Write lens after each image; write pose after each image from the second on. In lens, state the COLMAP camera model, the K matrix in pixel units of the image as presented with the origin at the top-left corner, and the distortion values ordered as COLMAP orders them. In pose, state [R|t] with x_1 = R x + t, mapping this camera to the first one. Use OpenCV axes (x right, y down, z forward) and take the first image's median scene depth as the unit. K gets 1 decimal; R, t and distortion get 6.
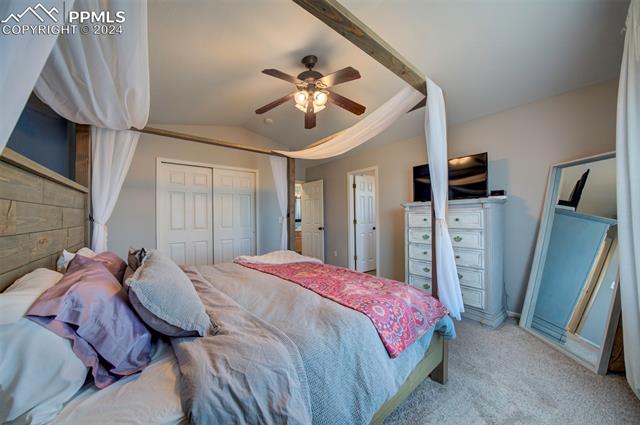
lens RADIAL K [[222.0, 0, 319.4], [0, 222.0, 216.6], [0, 0, 1]] dist [-0.019496, 0.000080]
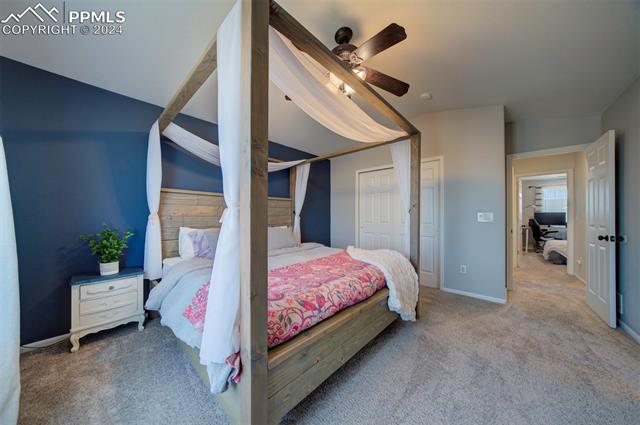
lens RADIAL K [[222.0, 0, 319.4], [0, 222.0, 216.6], [0, 0, 1]] dist [-0.019496, 0.000080]
pose [[0.103850, 0.007098, -0.994568, 0.806270], [-0.006590, 0.999957, 0.006449, 0.021647], [0.994571, 0.005884, 0.103892, 0.769557]]
